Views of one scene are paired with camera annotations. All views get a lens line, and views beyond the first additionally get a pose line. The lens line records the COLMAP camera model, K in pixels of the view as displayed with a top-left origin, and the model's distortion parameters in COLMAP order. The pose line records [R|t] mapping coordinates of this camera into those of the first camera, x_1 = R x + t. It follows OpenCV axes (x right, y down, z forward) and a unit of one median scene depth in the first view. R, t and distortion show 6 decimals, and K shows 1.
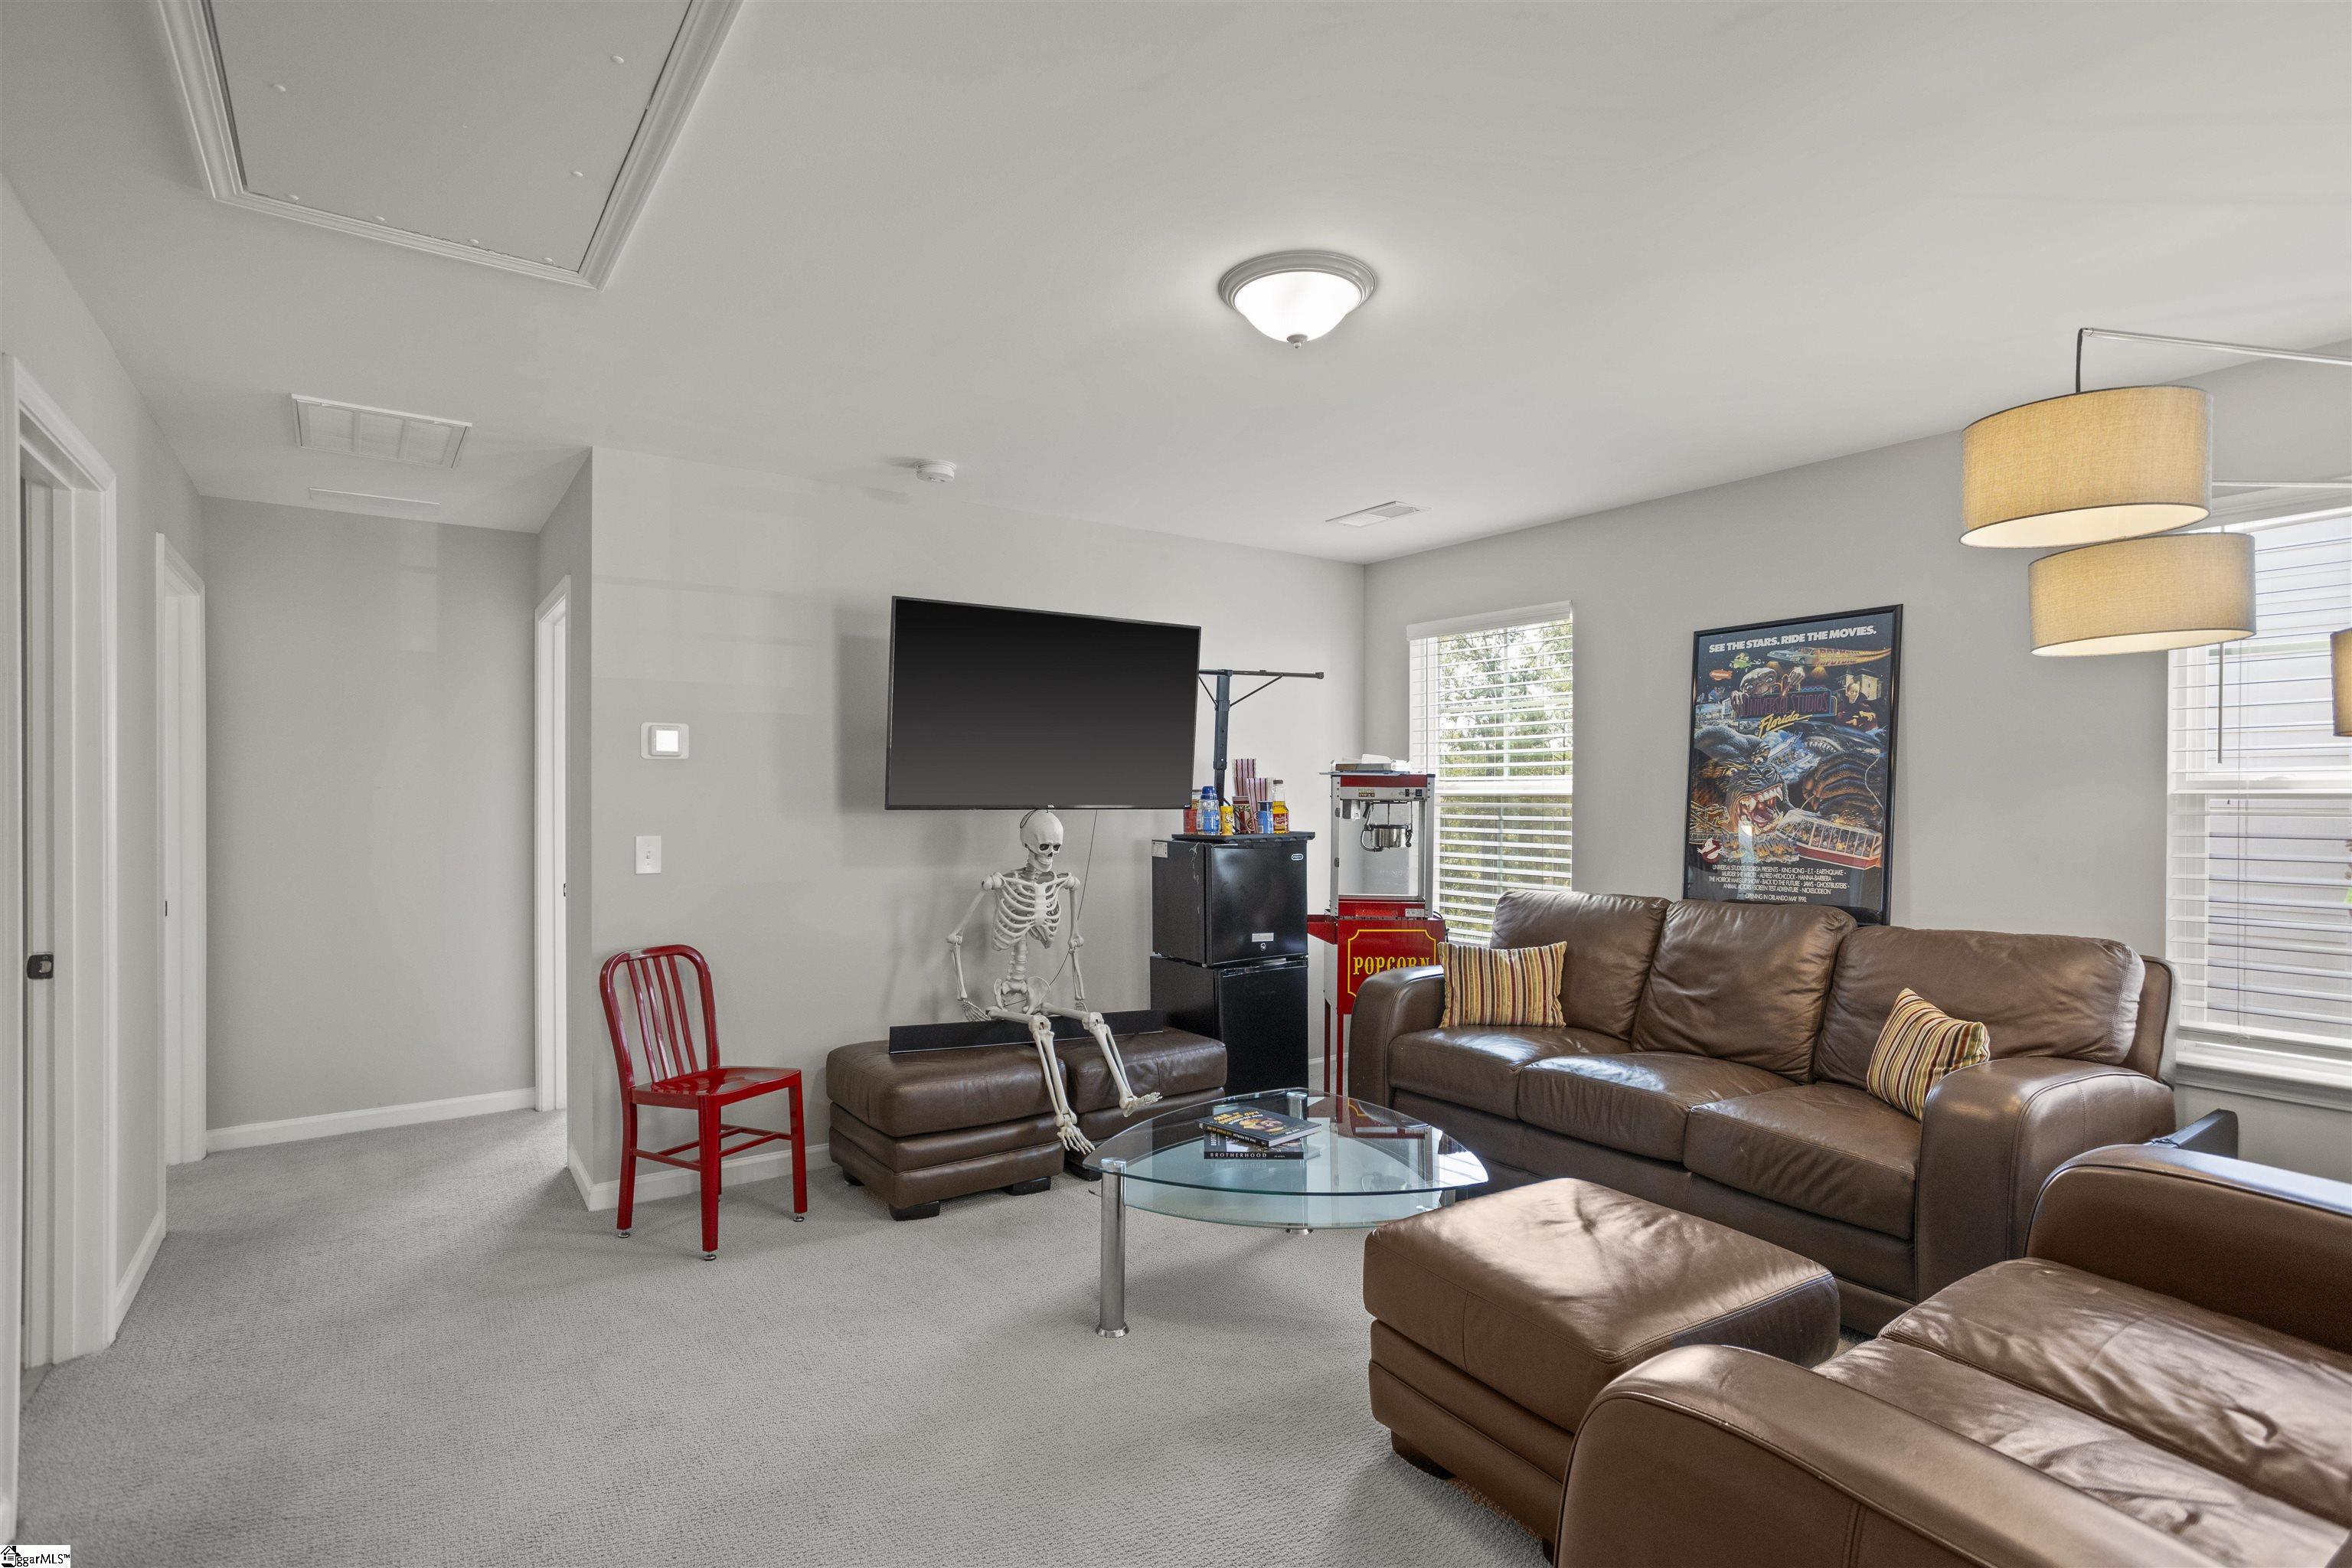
lens RADIAL K [[1139.3, 0, 1174.0], [0, 1139.3, 791.2], [0, 0, 1]] dist [-0.044237, 0.027486]
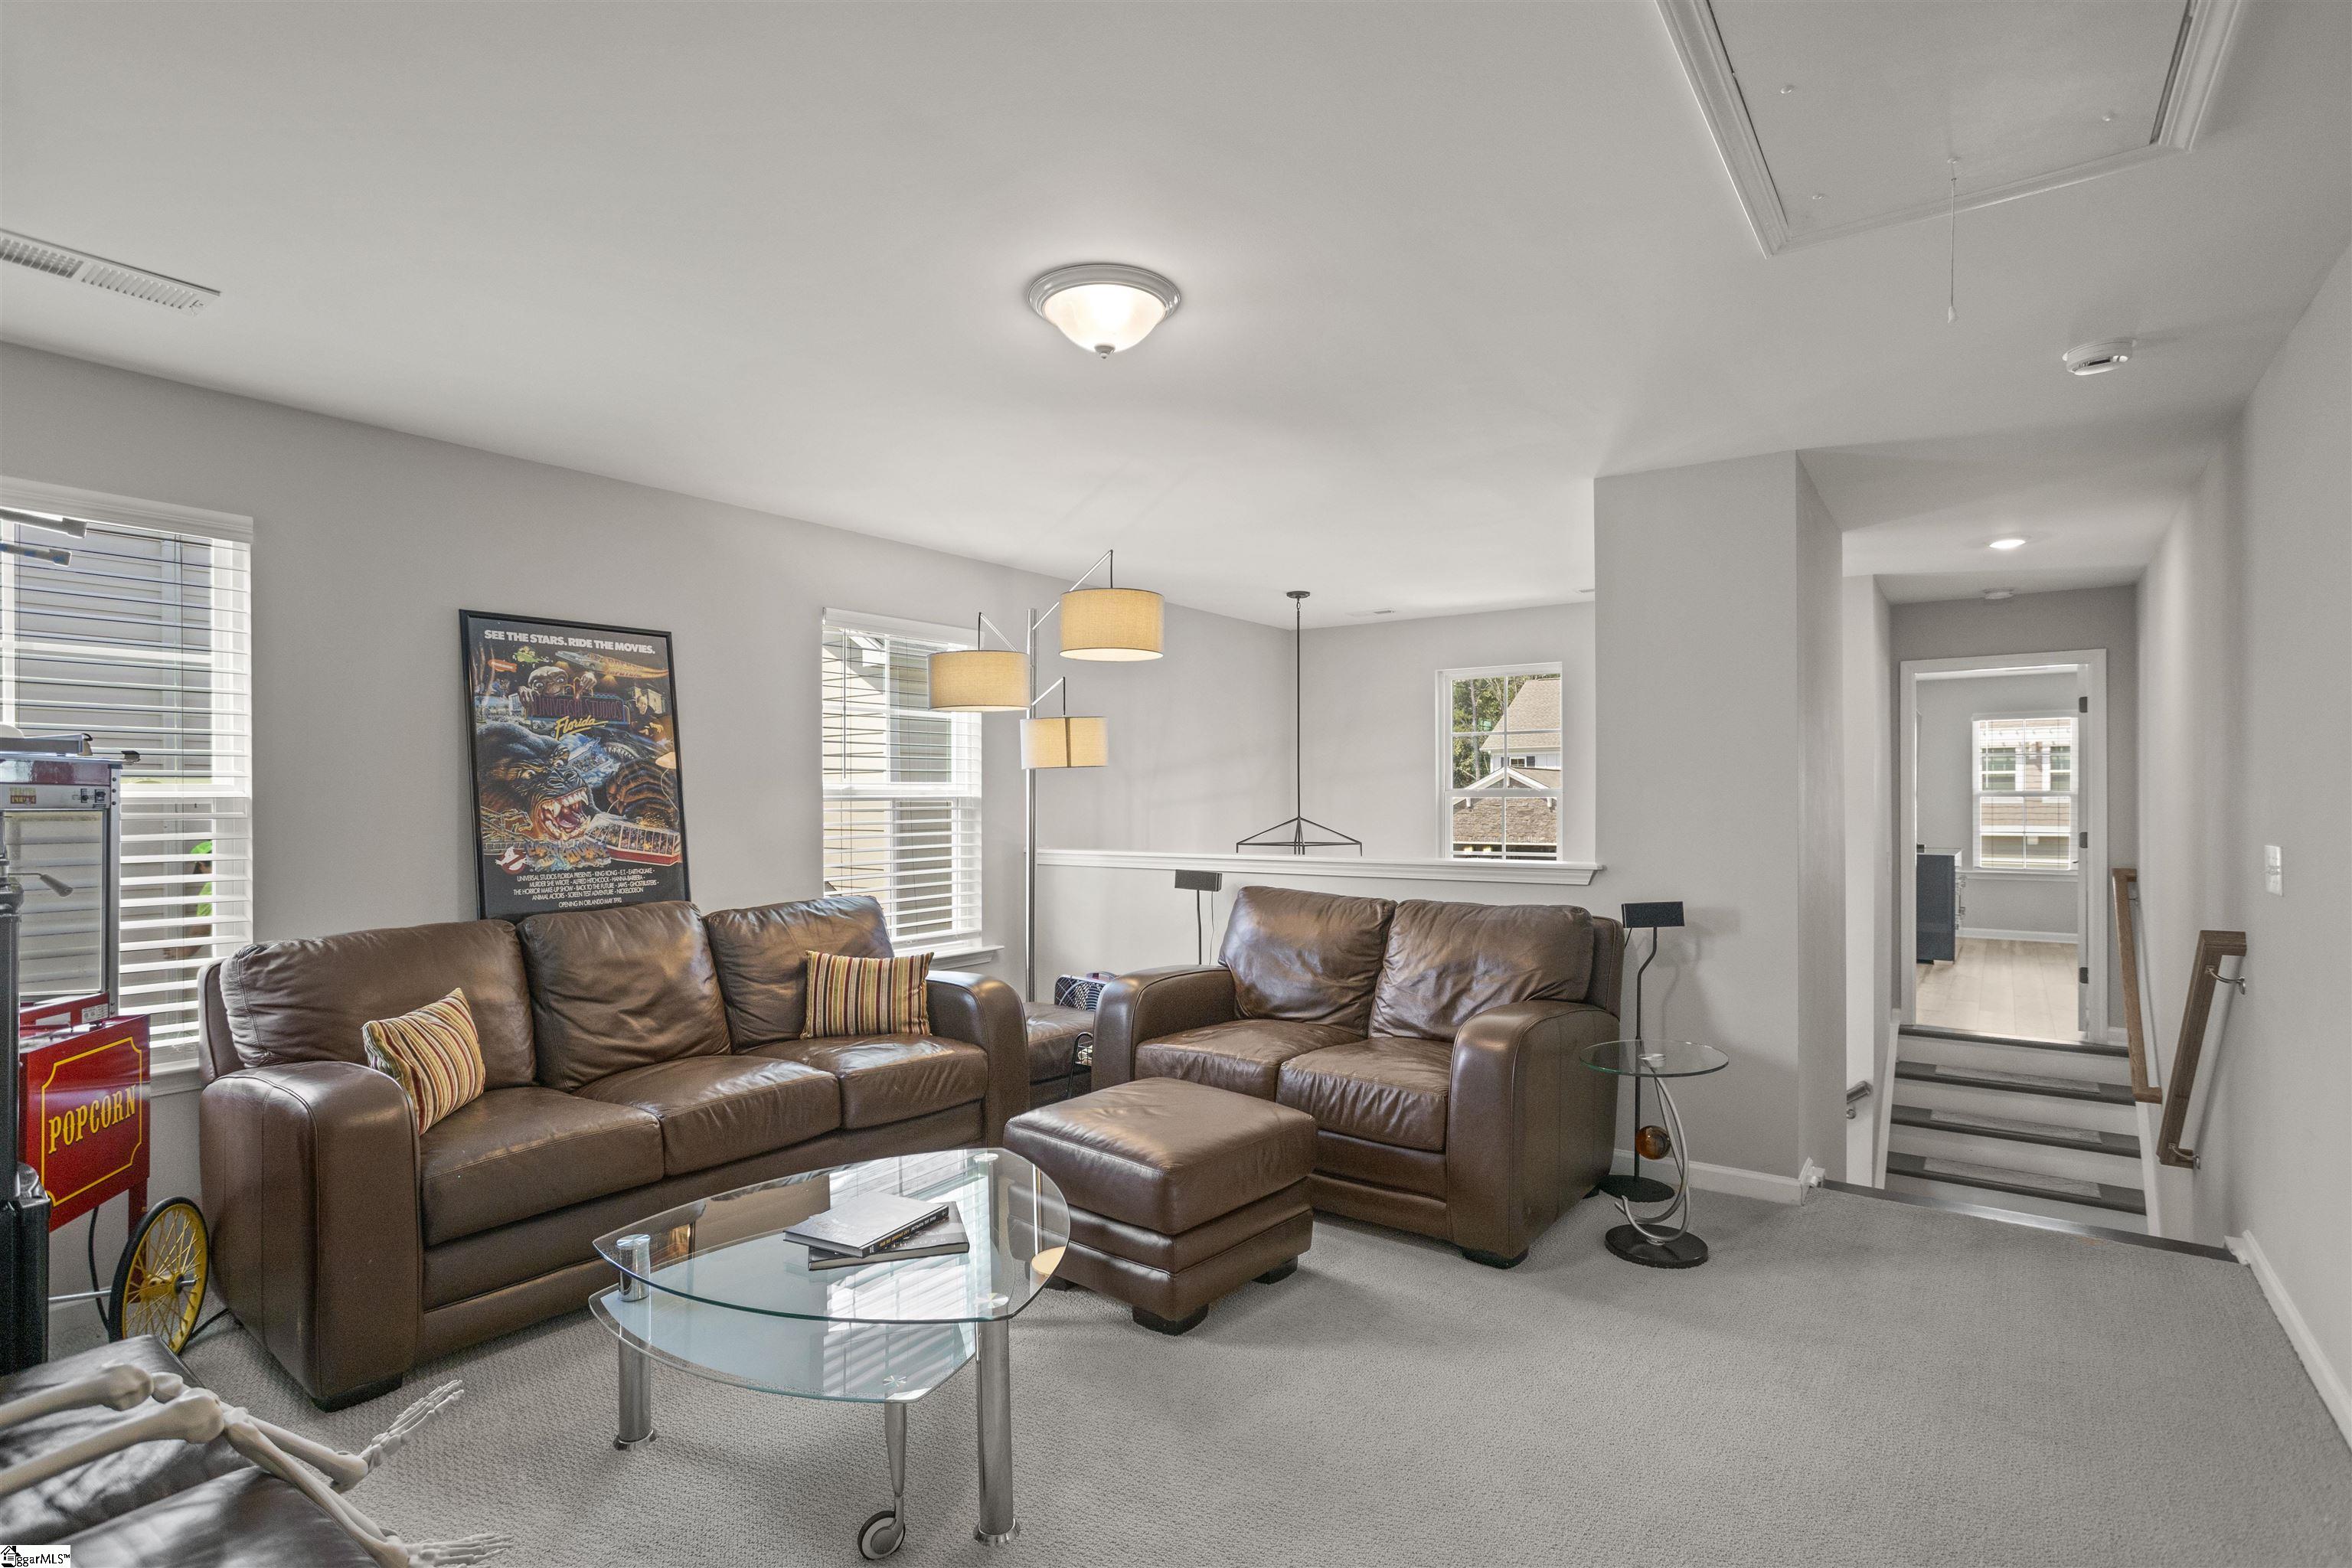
lens RADIAL K [[1139.3, 0, 1173.8], [0, 1139.3, 793.5], [0, 0, 1]] dist [-0.044237, 0.027486]
pose [[-0.309078, 0.004745, 0.951025, -0.566908], [0.000783, 0.999988, -0.004735, 0.003587], [-0.951036, -0.000719, -0.309078, 0.814602]]
